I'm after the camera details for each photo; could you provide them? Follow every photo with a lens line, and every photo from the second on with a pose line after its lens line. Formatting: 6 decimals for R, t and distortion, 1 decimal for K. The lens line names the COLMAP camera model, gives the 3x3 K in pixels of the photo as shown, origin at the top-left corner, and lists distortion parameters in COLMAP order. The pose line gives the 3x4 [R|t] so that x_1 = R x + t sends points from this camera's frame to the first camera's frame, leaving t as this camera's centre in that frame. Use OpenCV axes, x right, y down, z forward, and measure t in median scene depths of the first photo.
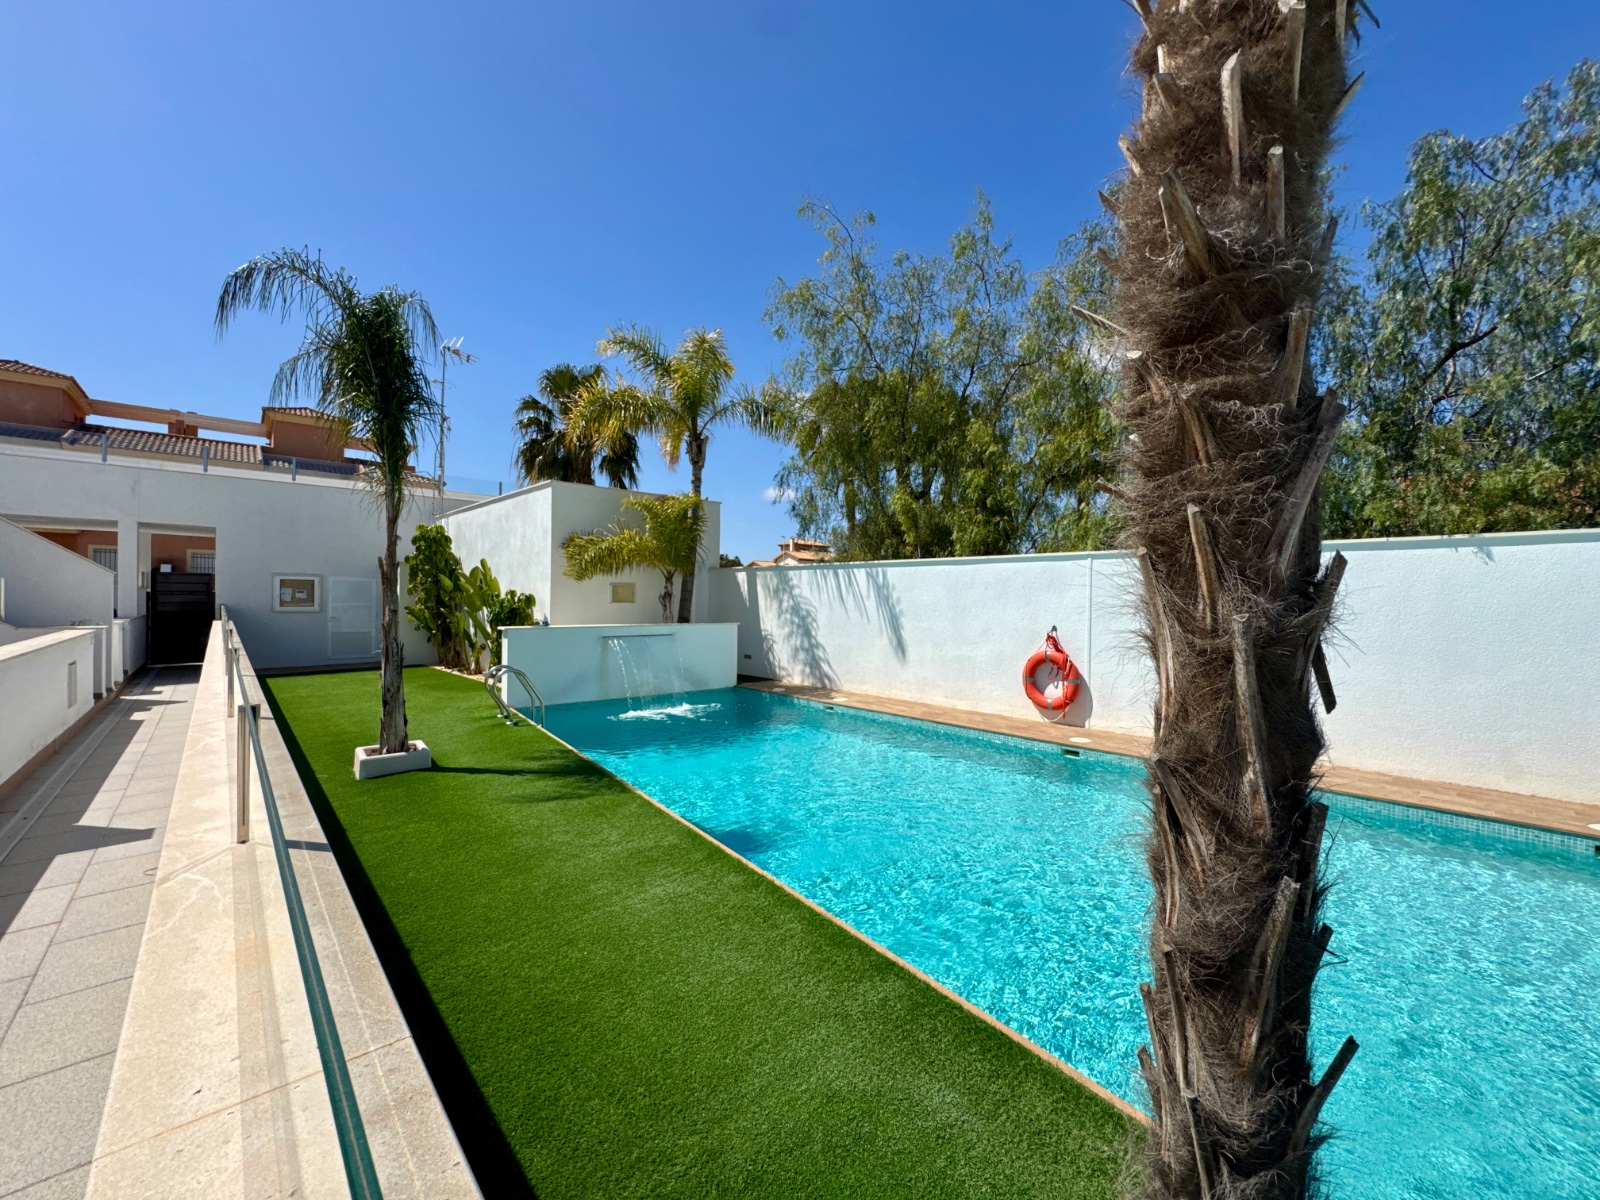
lens RADIAL K [[640.2, 0, 796.4], [0, 640.2, 598.5], [0, 0, 1]] dist [-0.004928, 0.000946]
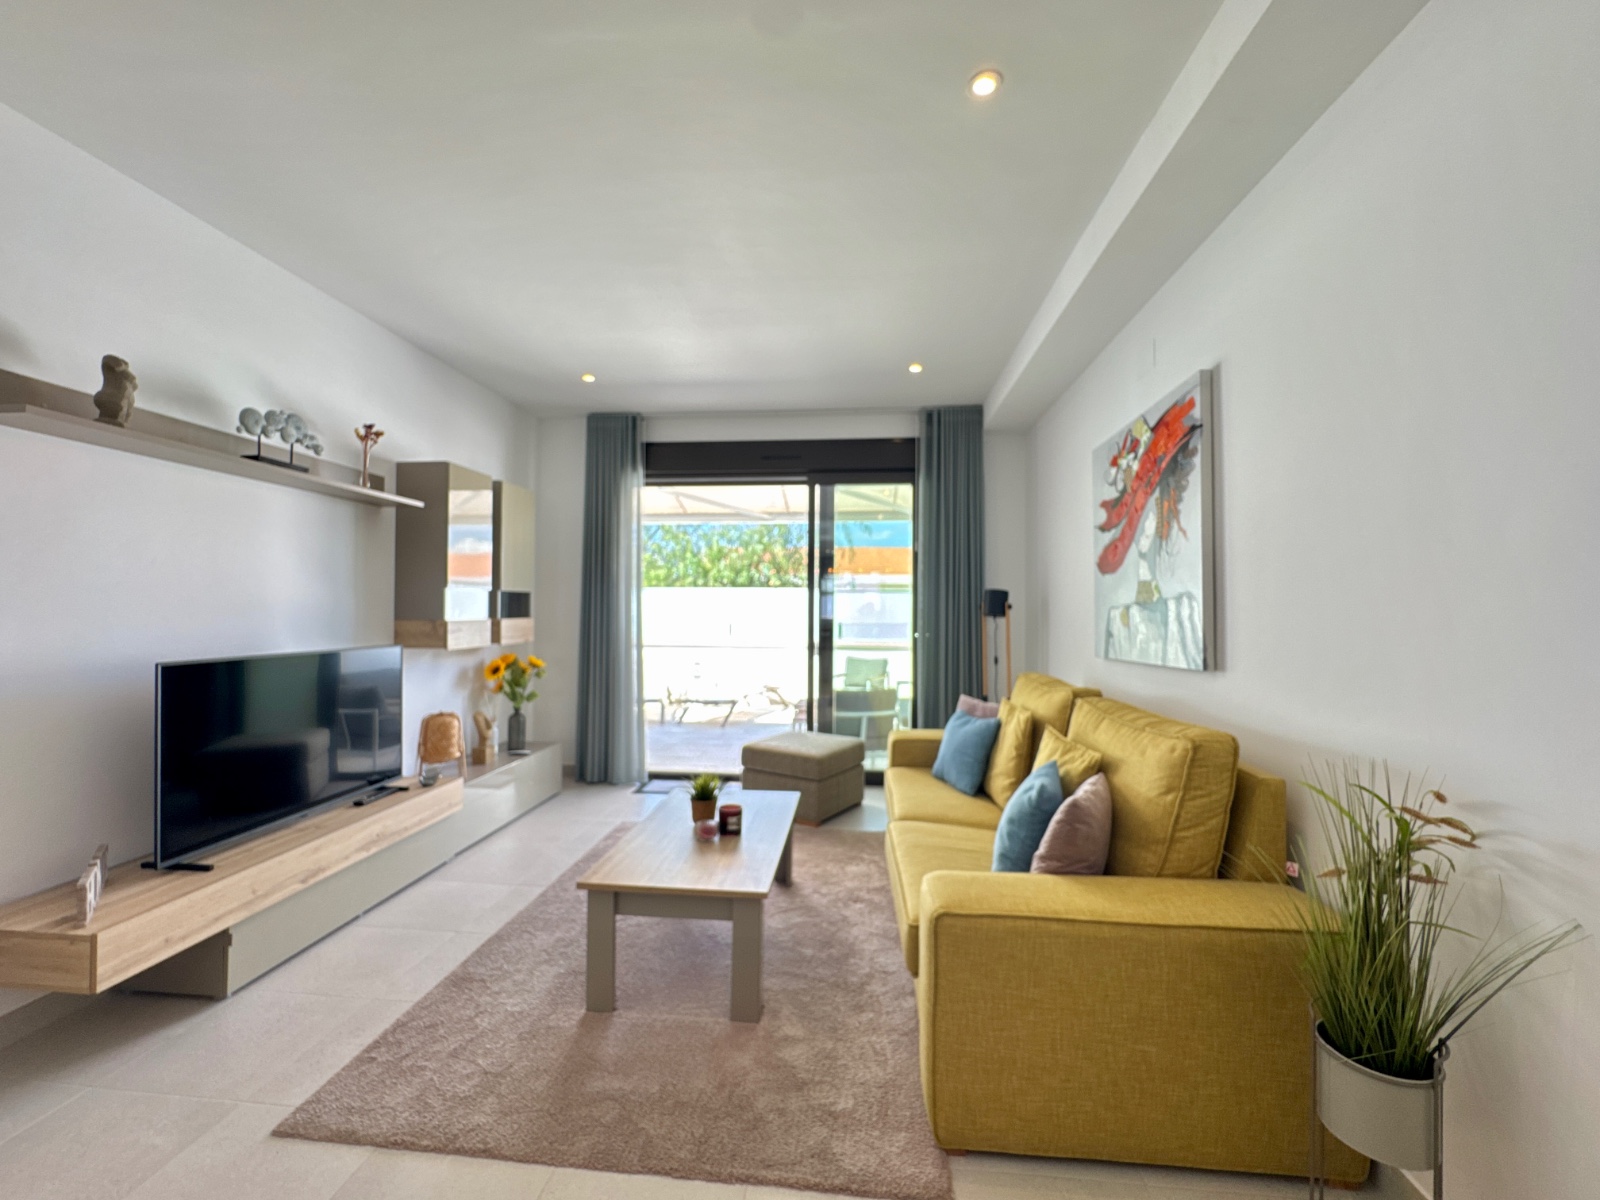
lens RADIAL K [[640.2, 0, 799.9], [0, 640.2, 599.5], [0, 0, 1]] dist [-0.004928, 0.000946]
pose [[0.739716, 0.007458, 0.672878, -0.335776], [0.004843, 0.999854, -0.016407, 0.011397], [-0.672902, 0.015396, 0.739572, -1.018283]]
